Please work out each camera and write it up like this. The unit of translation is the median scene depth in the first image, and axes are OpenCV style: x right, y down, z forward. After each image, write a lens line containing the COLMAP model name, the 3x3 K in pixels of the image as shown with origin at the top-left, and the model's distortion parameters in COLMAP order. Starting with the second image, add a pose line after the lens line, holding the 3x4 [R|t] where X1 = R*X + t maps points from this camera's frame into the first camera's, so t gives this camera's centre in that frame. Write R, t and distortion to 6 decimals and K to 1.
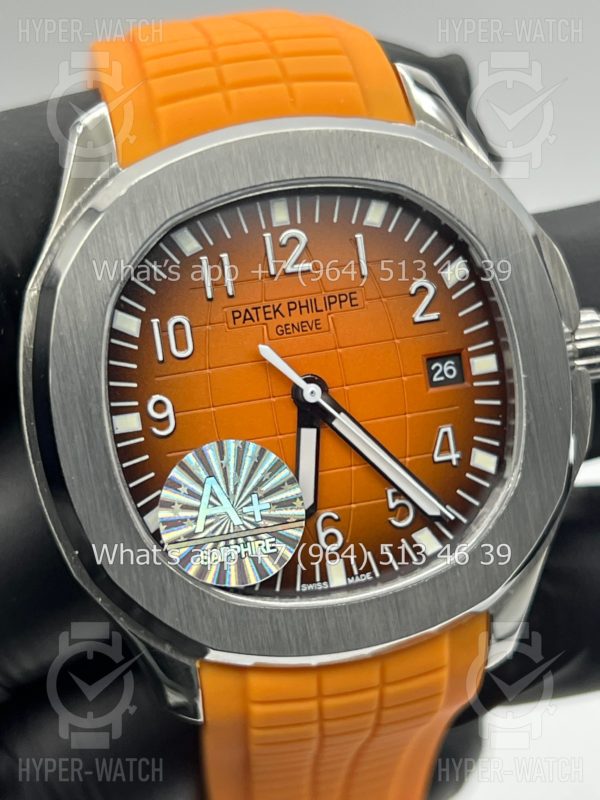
lens RADIAL K [[1850.5, 0, 299.9], [0, 1850.5, 407.6], [0, 0, 1]] dist [0.351823, 0.508658]
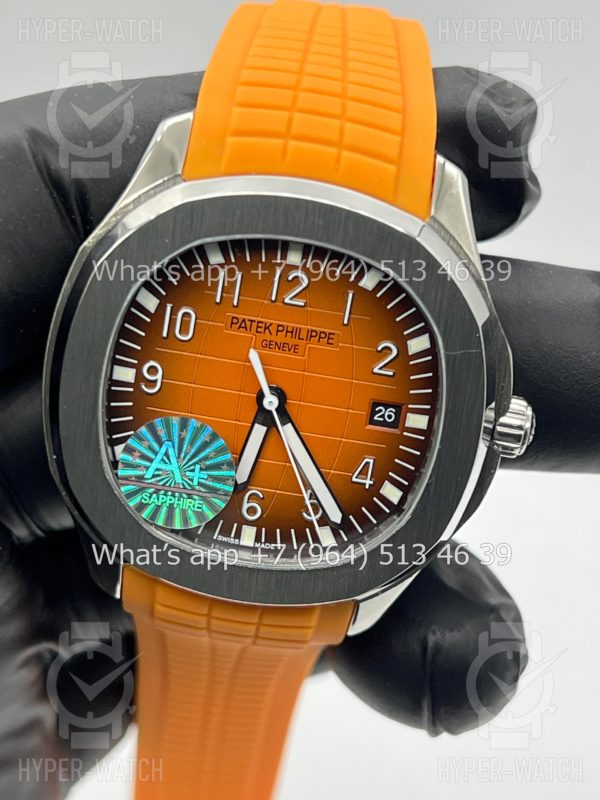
lens RADIAL K [[1850.5, 0, 299.9], [0, 1850.5, 407.6], [0, 0, 1]] dist [0.351823, 0.508658]
pose [[0.934986, 0.344987, -0.082377, 0.127098], [-0.318658, 0.919033, 0.232026, -0.295708], [0.155753, -0.190691, 0.969215, -0.195253]]
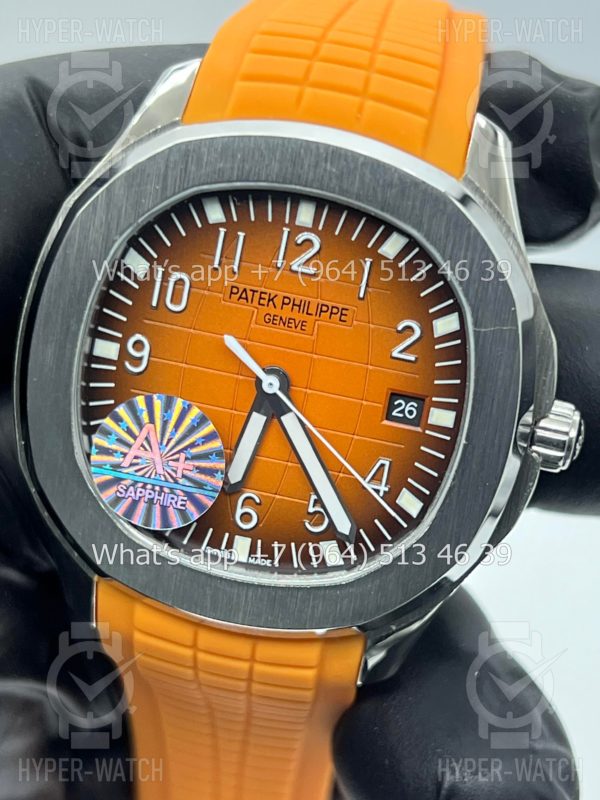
lens RADIAL K [[1850.5, 0, 299.9], [0, 1850.5, 407.6], [0, 0, 1]] dist [0.351823, 0.508658]
pose [[0.906740, 0.362734, -0.215052, 0.254067], [-0.346909, 0.931586, 0.108630, -0.116251], [0.239743, -0.023896, 0.970542, -0.030639]]
